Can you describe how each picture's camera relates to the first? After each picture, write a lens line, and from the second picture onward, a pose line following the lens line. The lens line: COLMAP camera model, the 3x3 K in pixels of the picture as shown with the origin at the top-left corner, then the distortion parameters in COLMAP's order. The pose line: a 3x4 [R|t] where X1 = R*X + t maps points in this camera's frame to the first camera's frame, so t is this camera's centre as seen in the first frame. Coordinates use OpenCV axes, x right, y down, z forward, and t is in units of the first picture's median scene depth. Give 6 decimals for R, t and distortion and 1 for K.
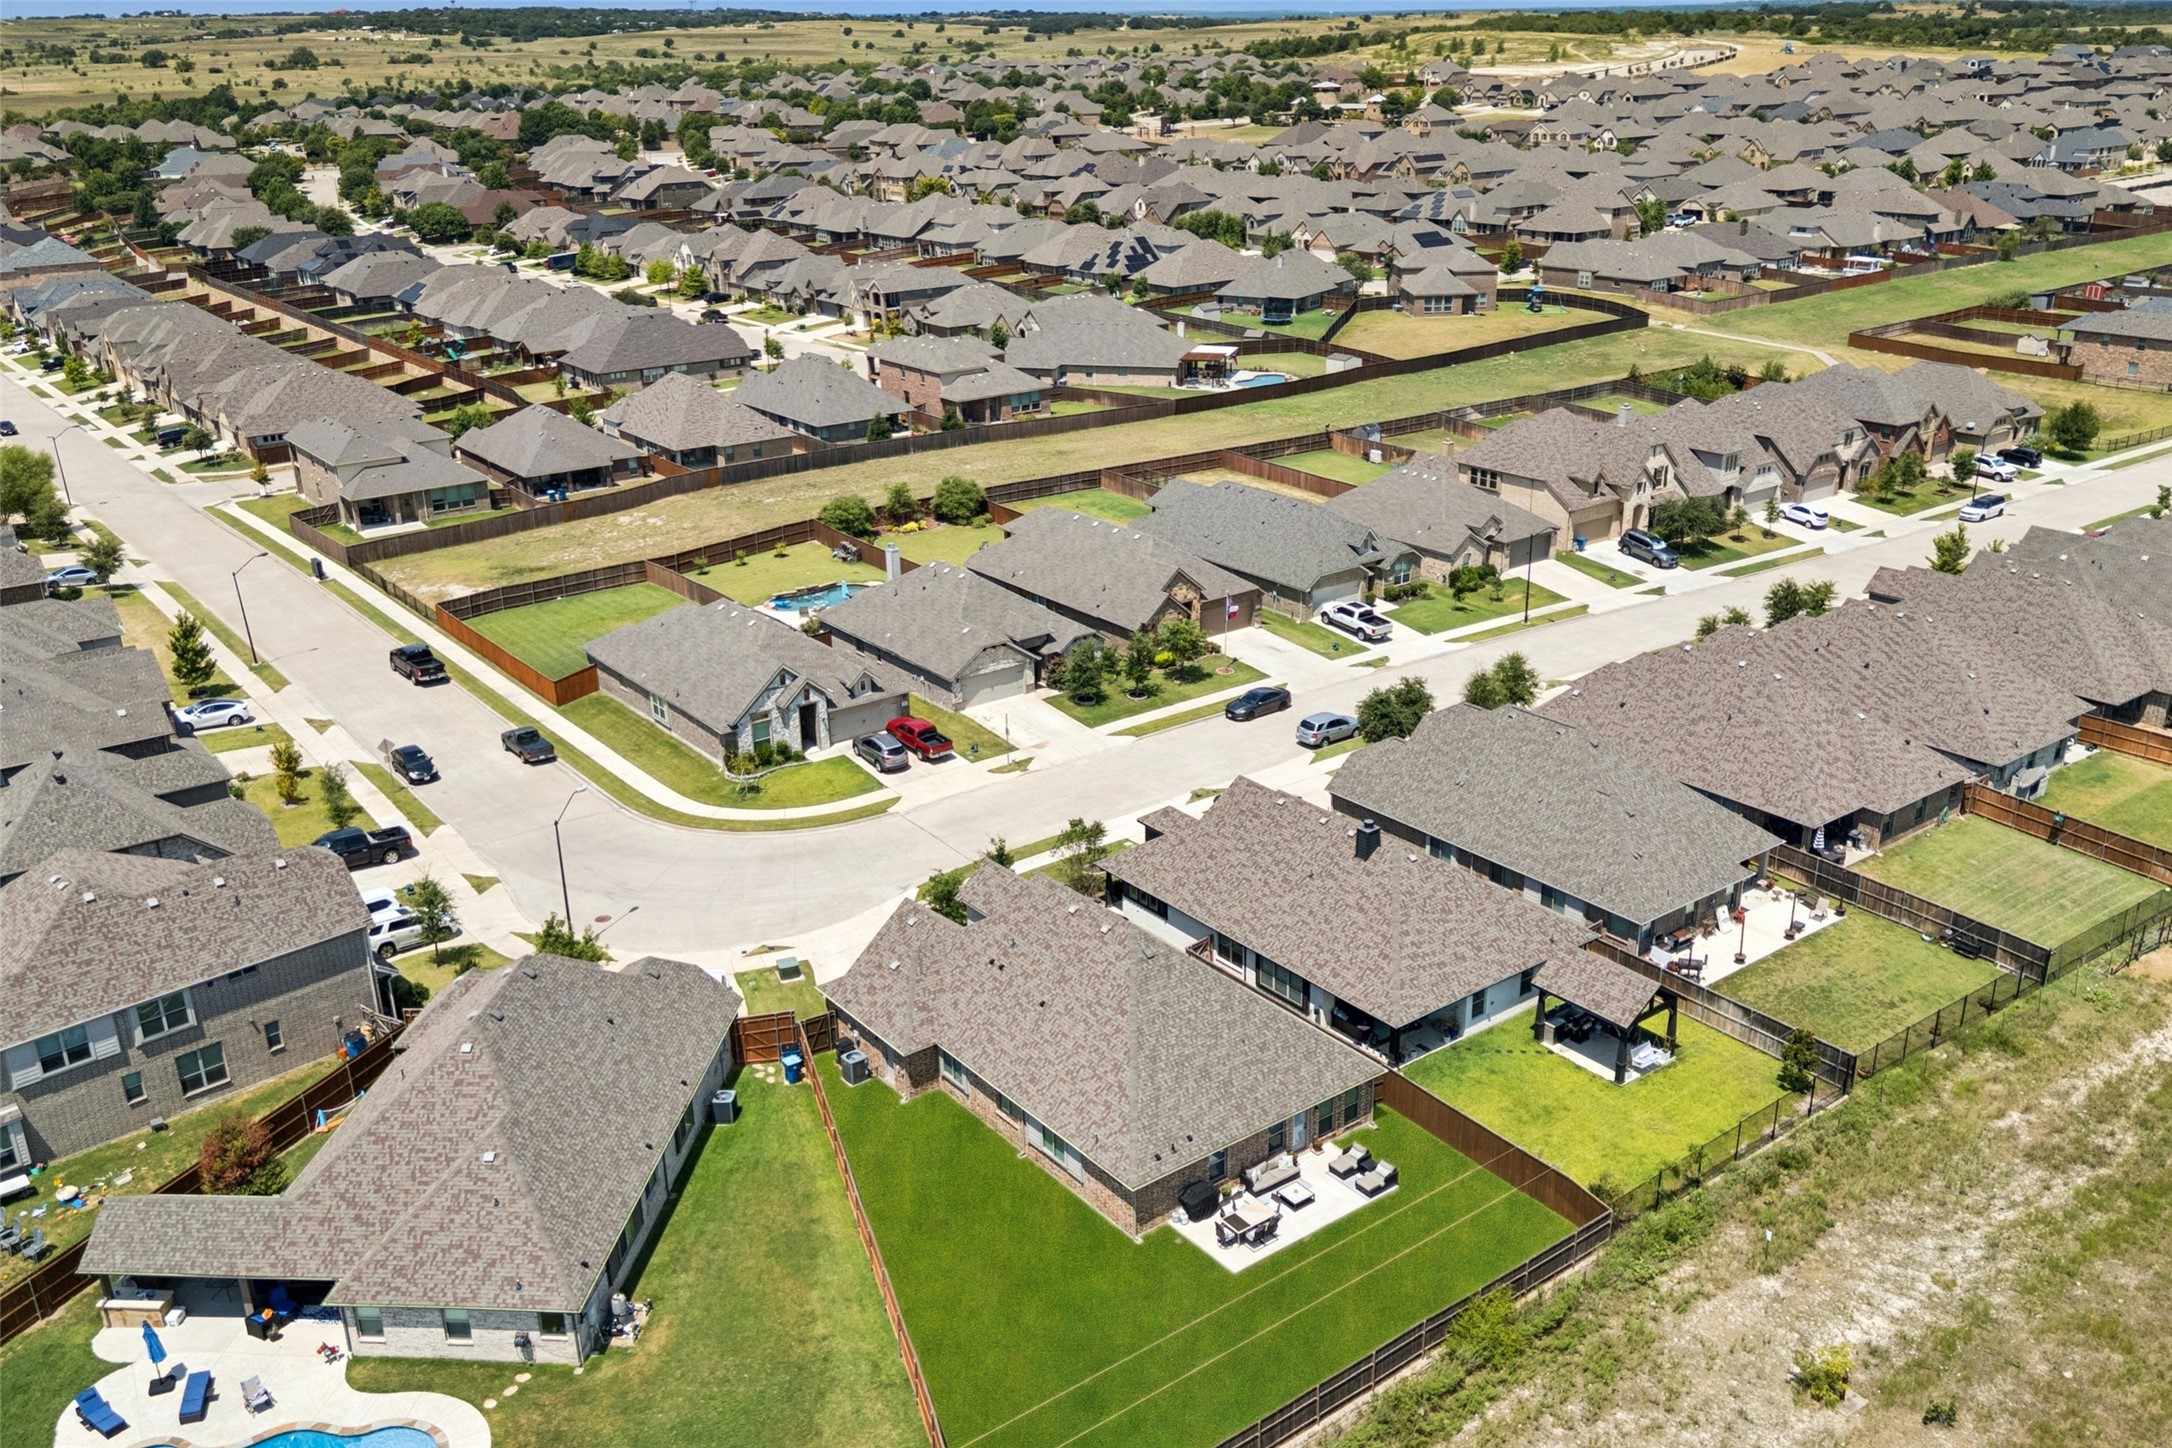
lens RADIAL K [[1825.5, 0, 1086.0], [0, 1825.5, 724.0], [0, 0, 1]] dist [-0.008230, -0.005078]
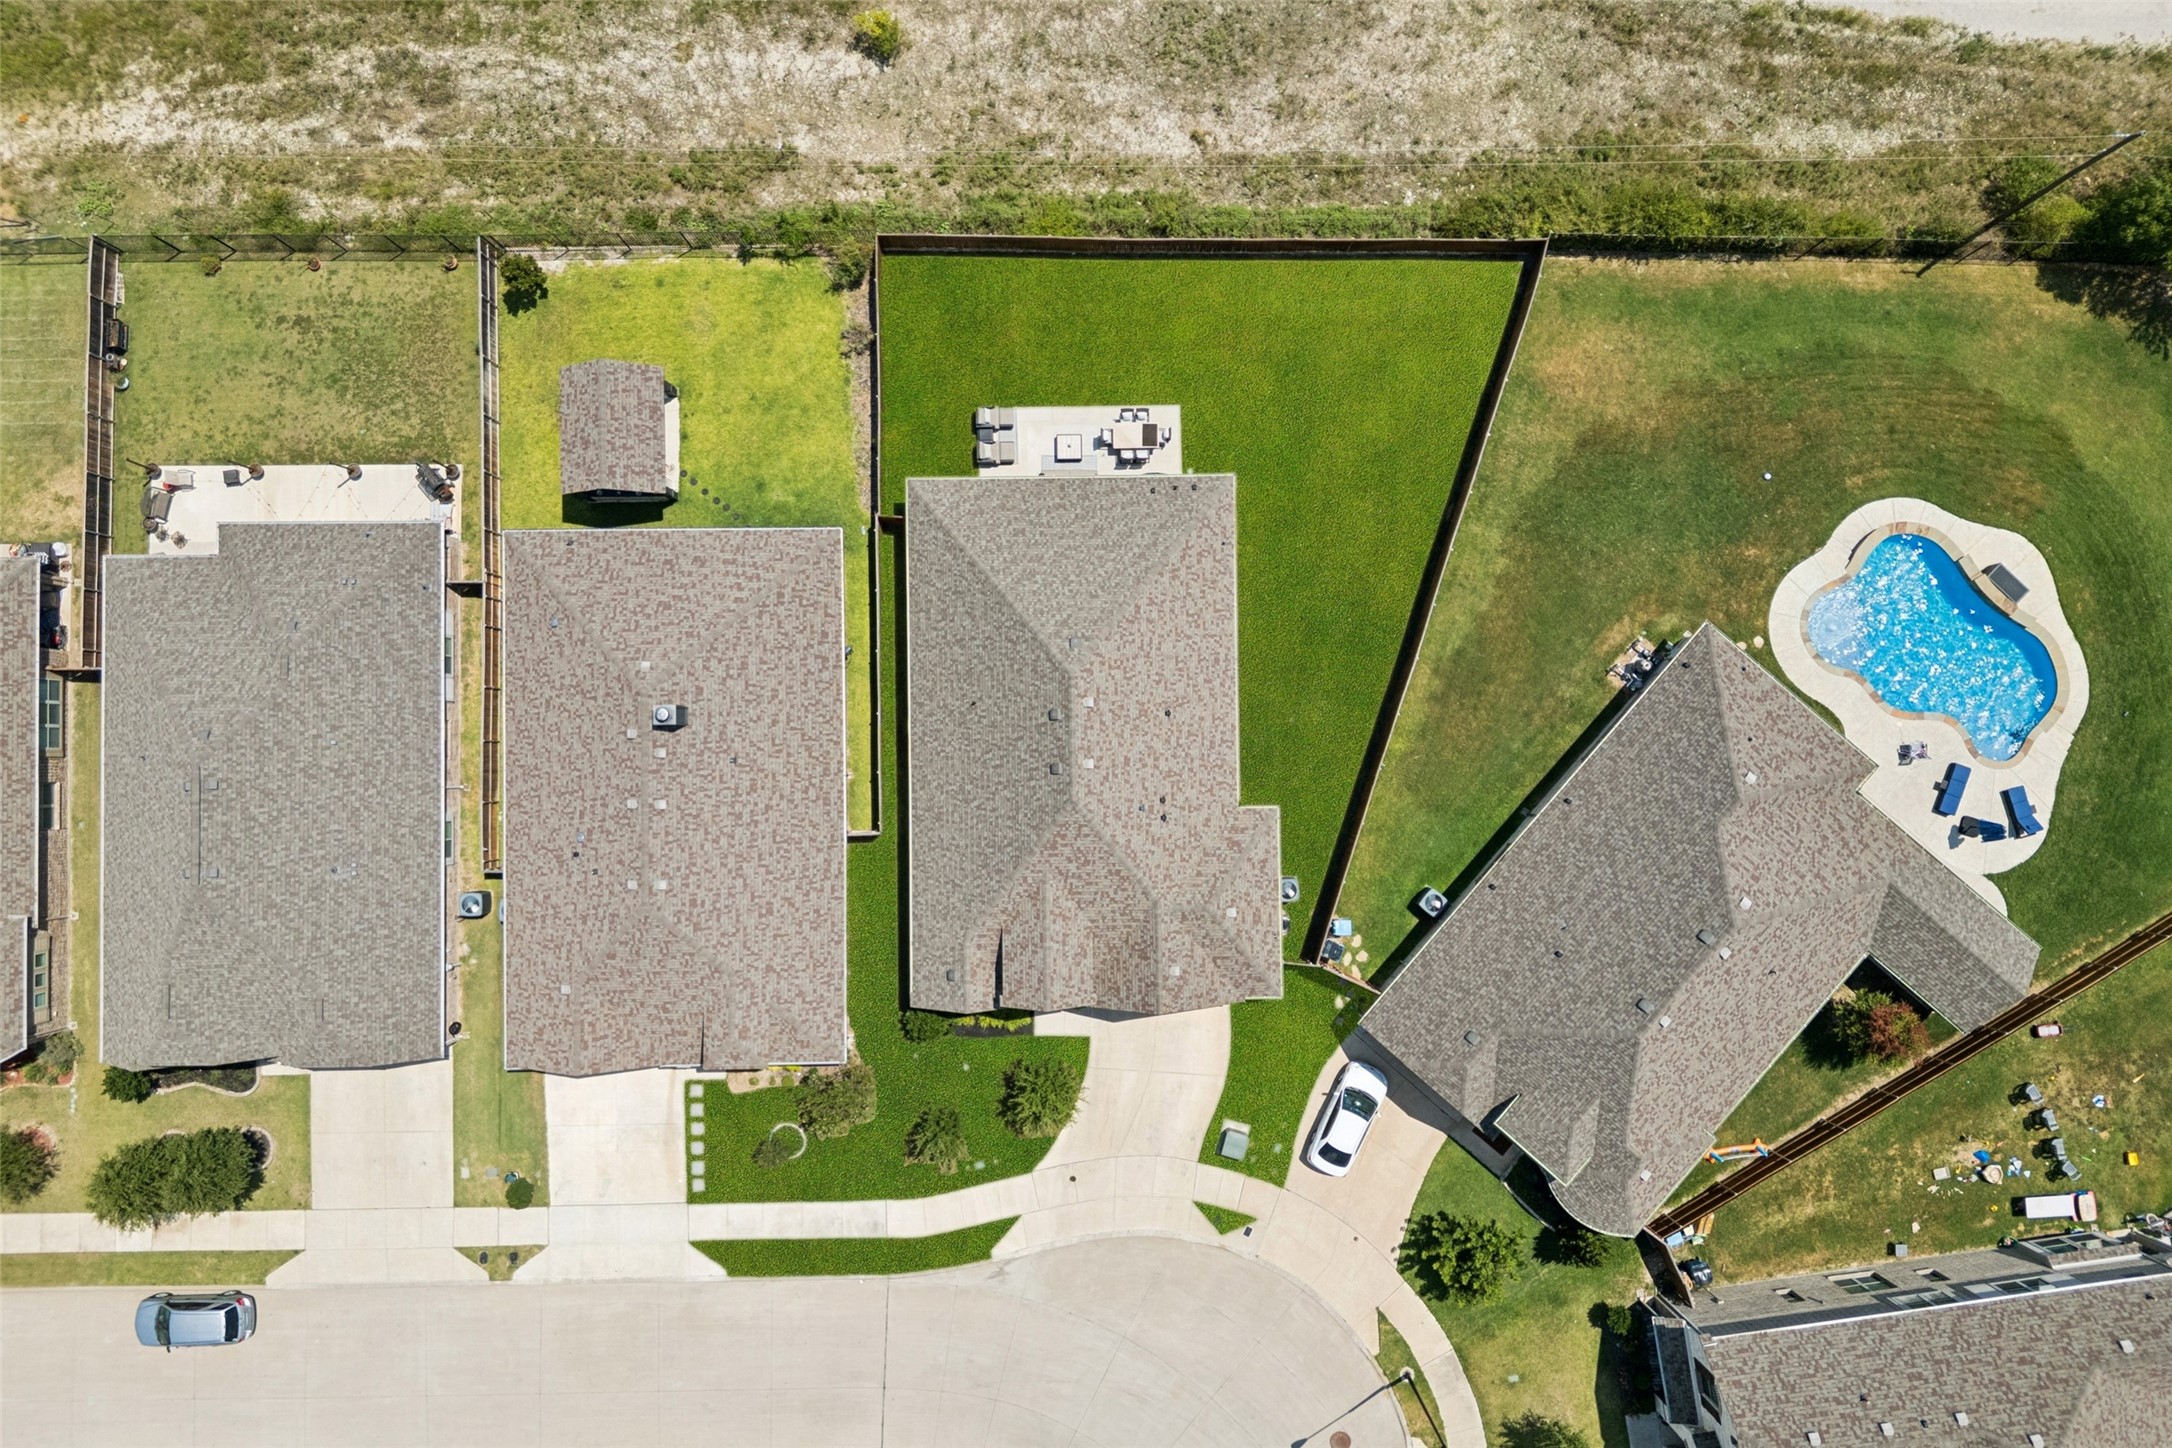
lens RADIAL K [[1590.4, 0, 1086.0], [0, 1590.4, 724.0], [0, 0, 1]] dist [0.006183, 0.001334]
pose [[-0.805377, -0.591950, 0.031050, -0.018322], [0.225025, -0.256856, 0.939888, -0.614641], [-0.548391, 0.763951, 0.340069, 0.736708]]
